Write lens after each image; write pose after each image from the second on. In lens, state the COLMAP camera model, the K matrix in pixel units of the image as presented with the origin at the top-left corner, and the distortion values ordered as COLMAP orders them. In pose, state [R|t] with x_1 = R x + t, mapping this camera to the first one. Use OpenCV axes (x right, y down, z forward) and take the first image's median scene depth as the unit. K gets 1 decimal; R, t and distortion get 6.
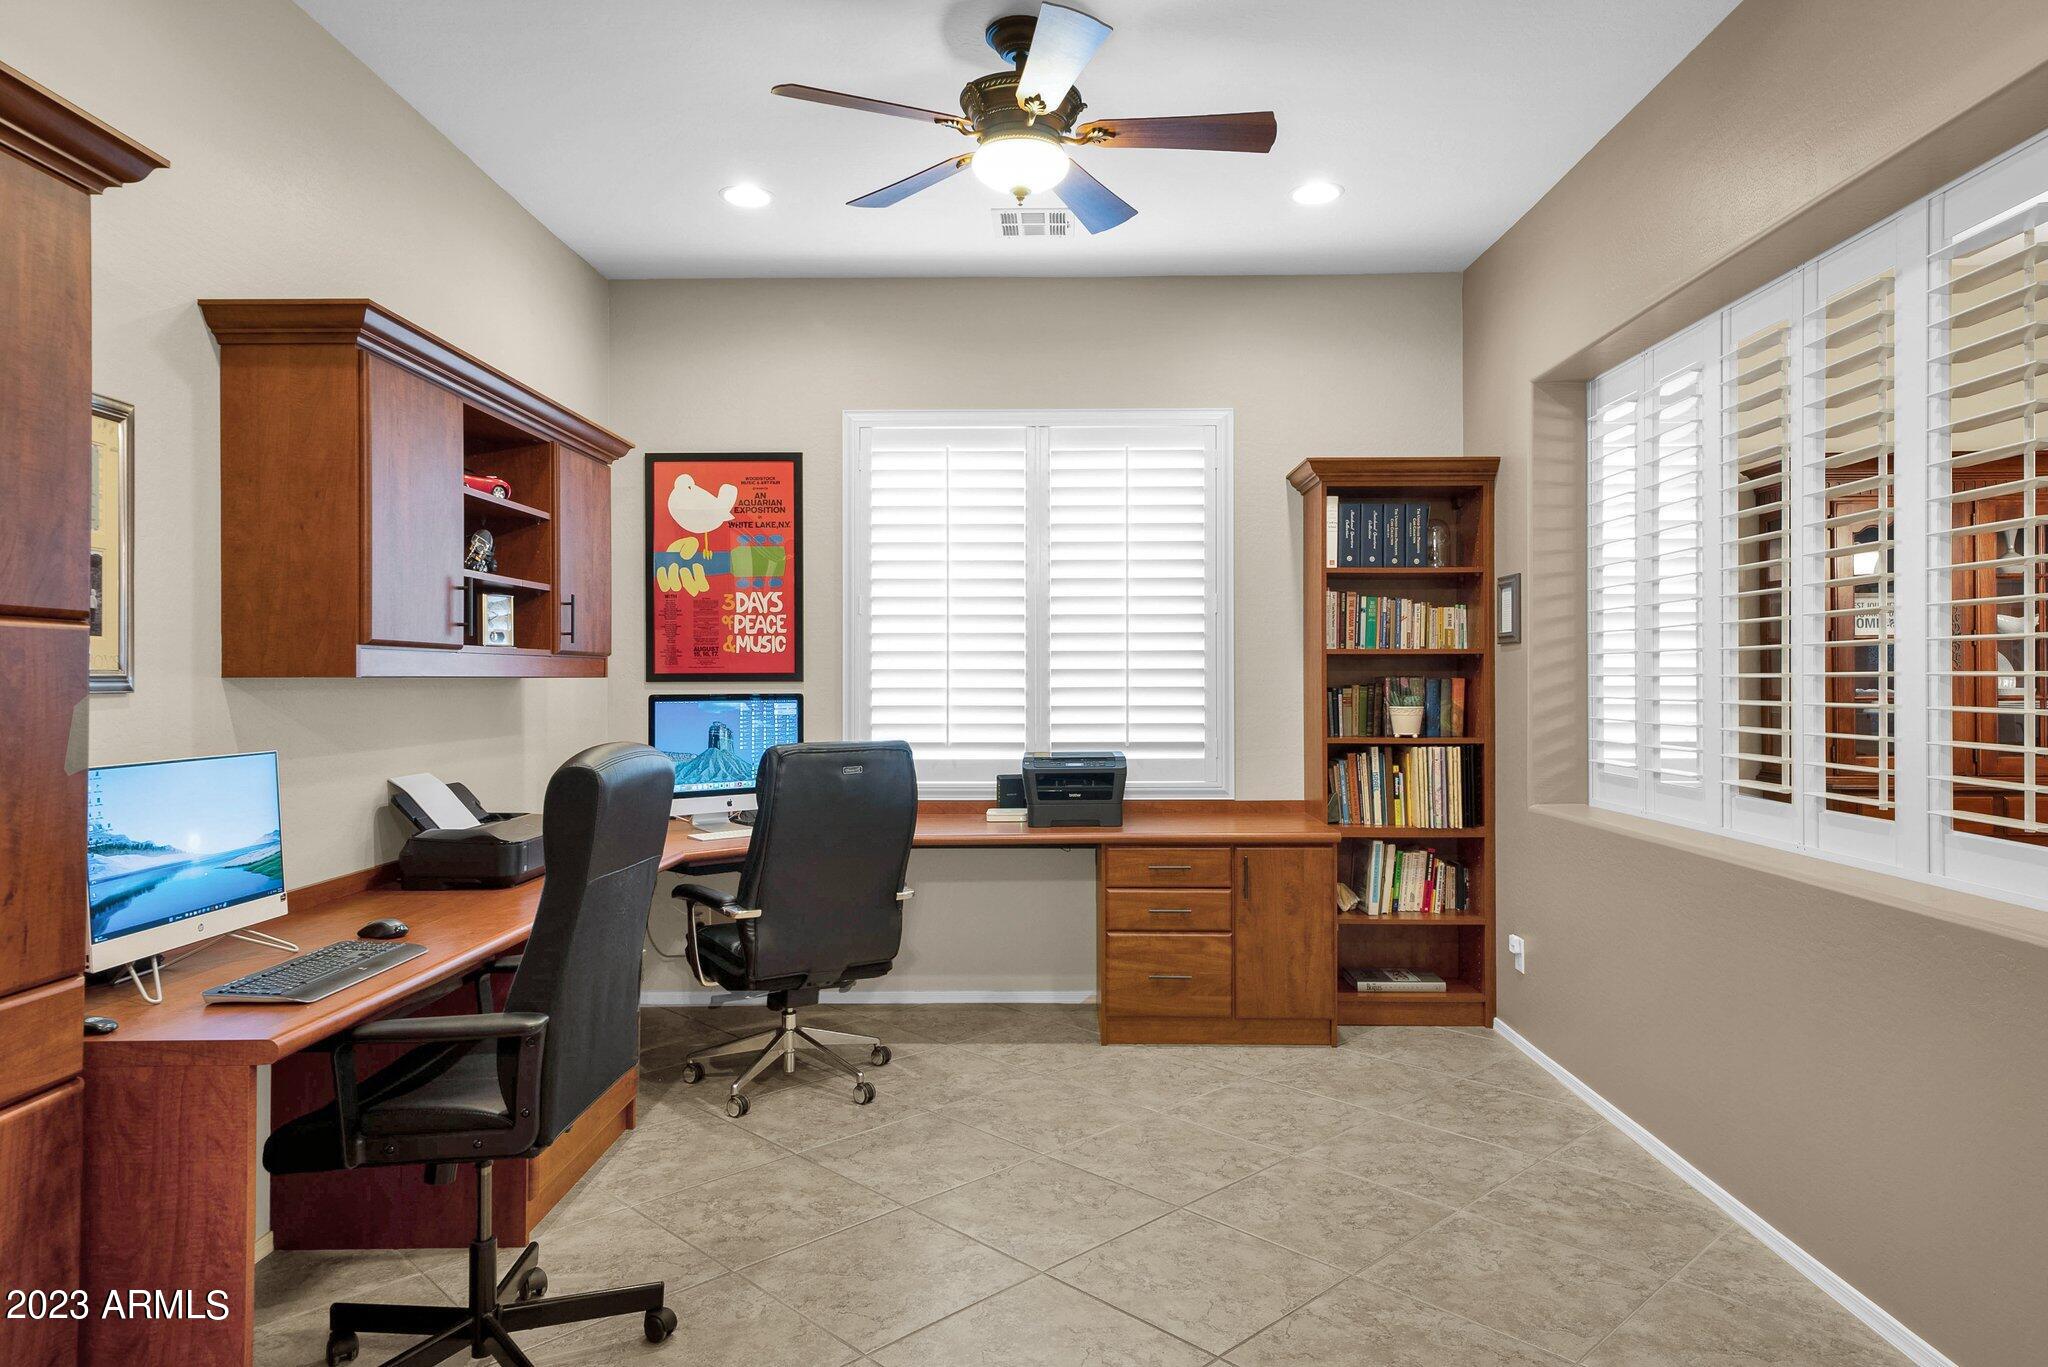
lens RADIAL K [[1241.9, 0, 1013.3], [0, 1241.9, 670.2], [0, 0, 1]] dist [0.022163, -0.000942]
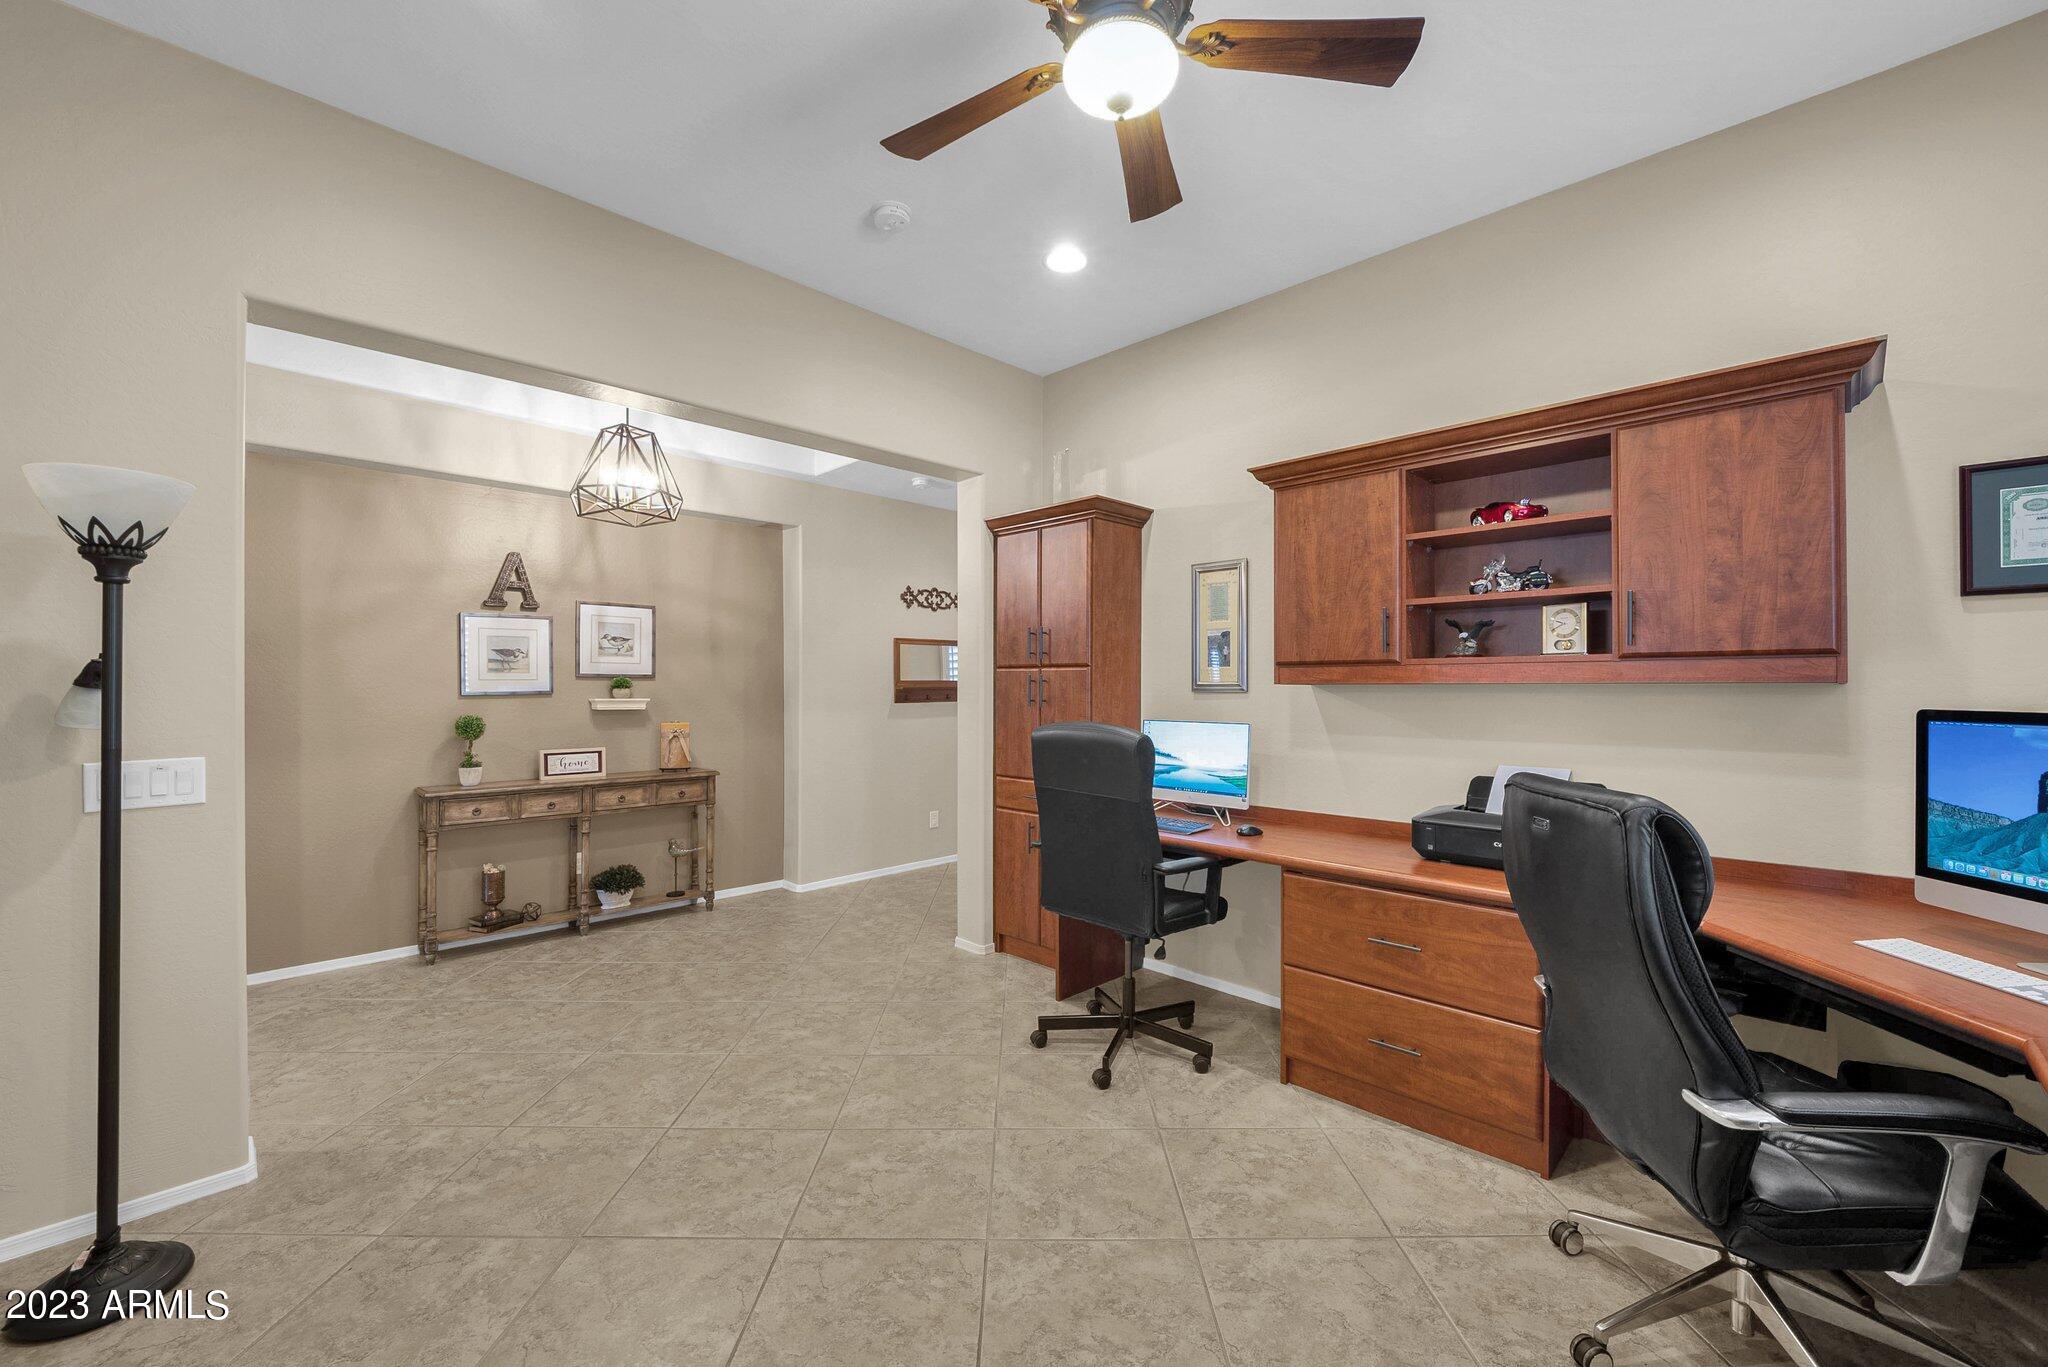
lens RADIAL K [[791.0, 0, 1033.2], [0, 791.0, 688.2], [0, 0, 1]] dist [-0.014479, -0.000080]
pose [[-0.673439, 0.006919, -0.739210, 0.340146], [0.009284, 0.999956, 0.000902, 0.004403], [0.739184, -0.006255, -0.673474, 1.024921]]
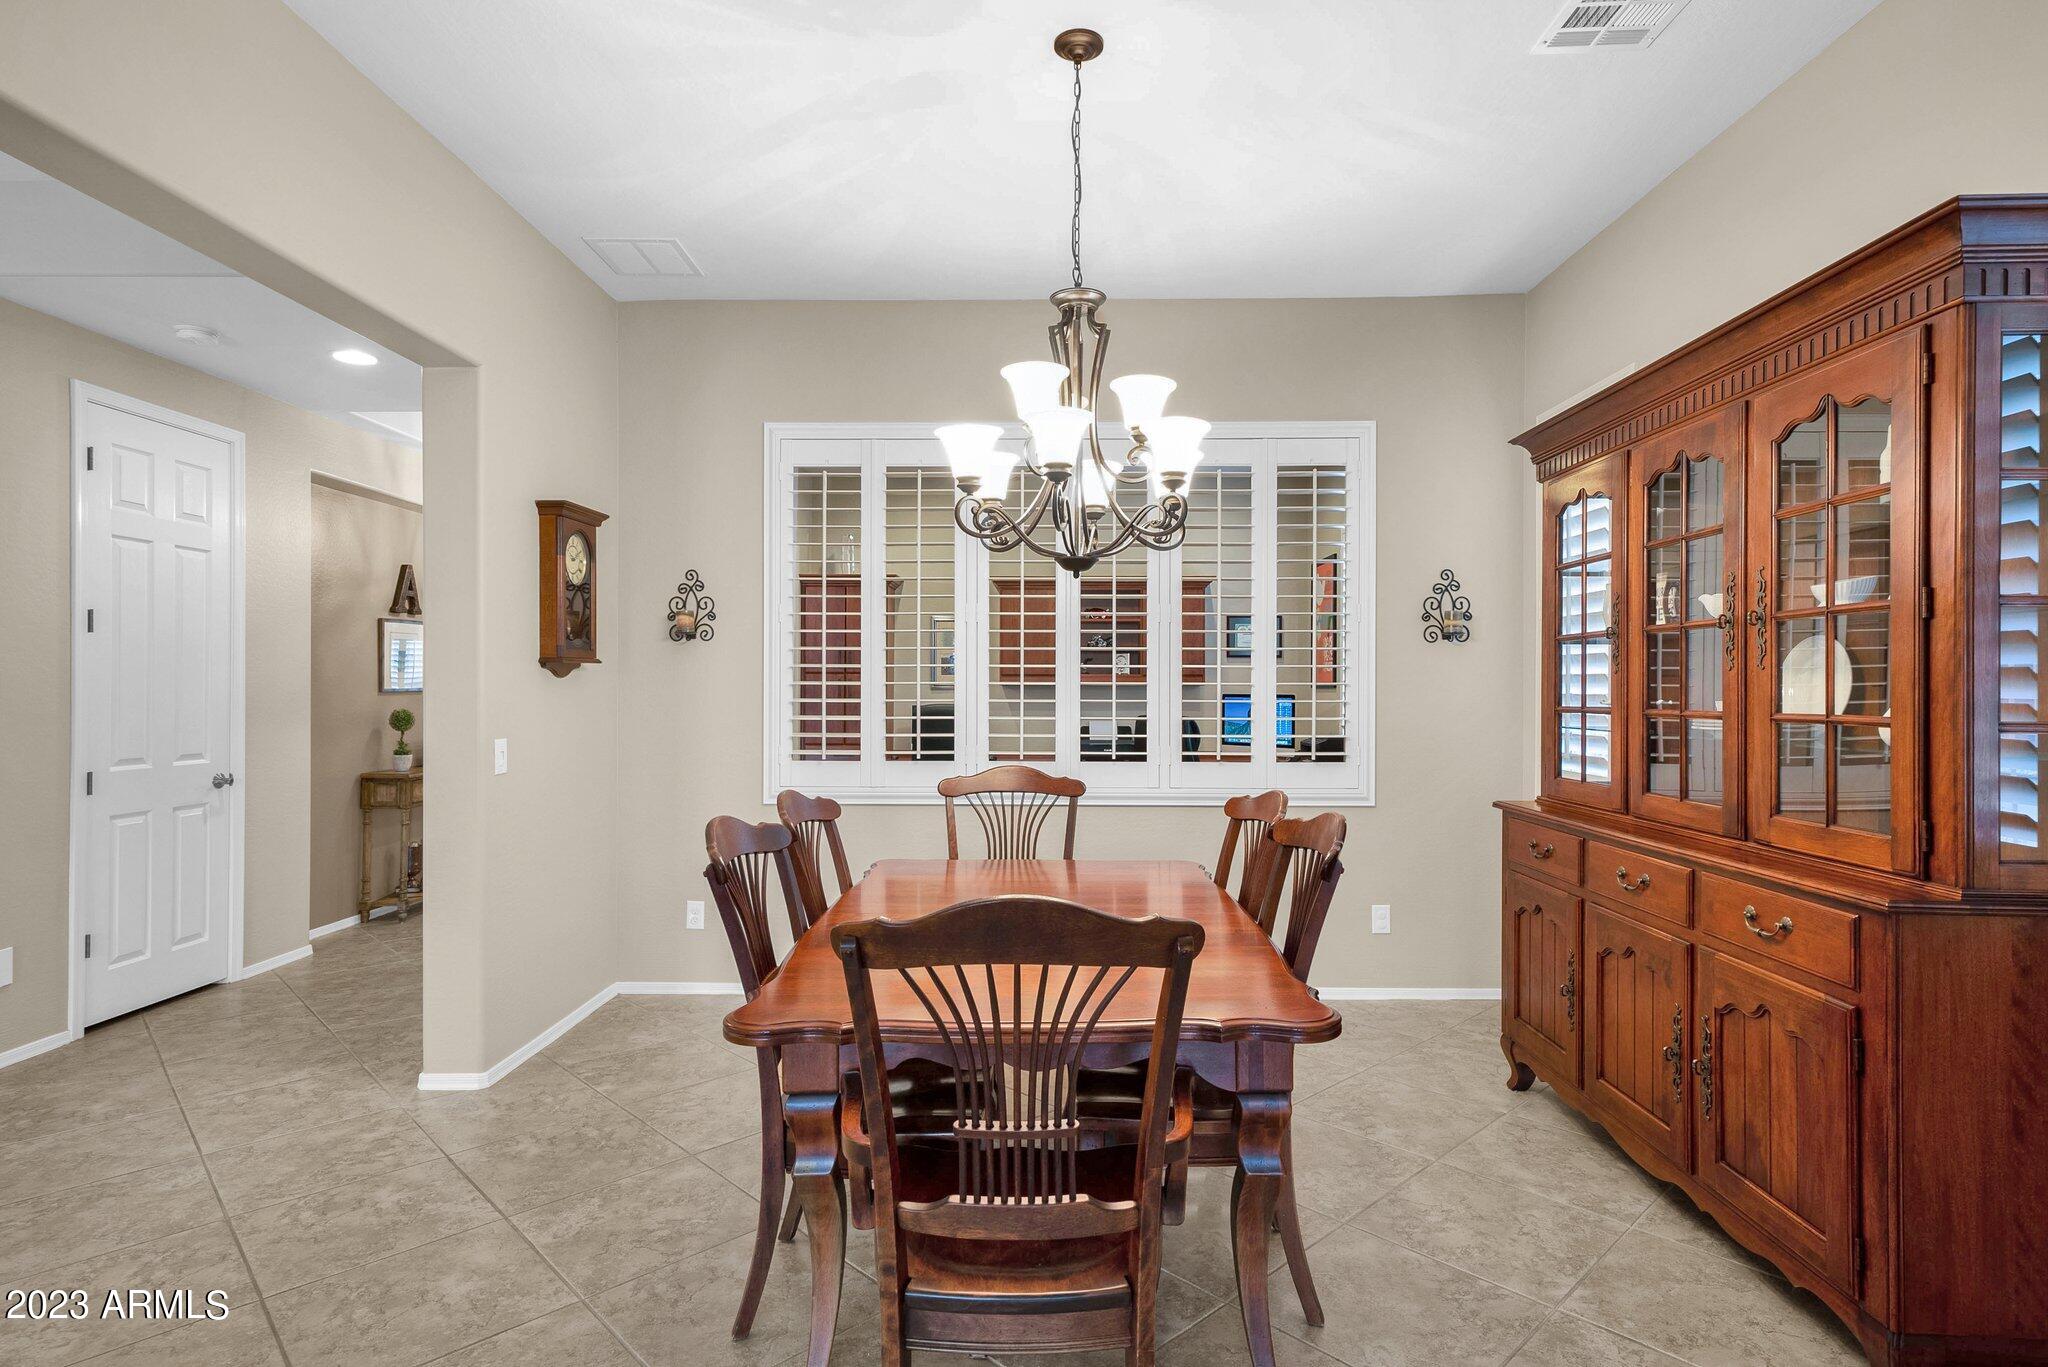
lens RADIAL K [[1049.3, 0, 1024.4], [0, 1049.3, 682.6], [0, 0, 1]] dist [0.021797, 0.000441]
pose [[-0.010153, -0.002146, -0.999946, 1.623671], [0.006066, 0.999979, -0.002208, 0.003441], [0.999930, -0.006088, -0.010140, 0.745697]]
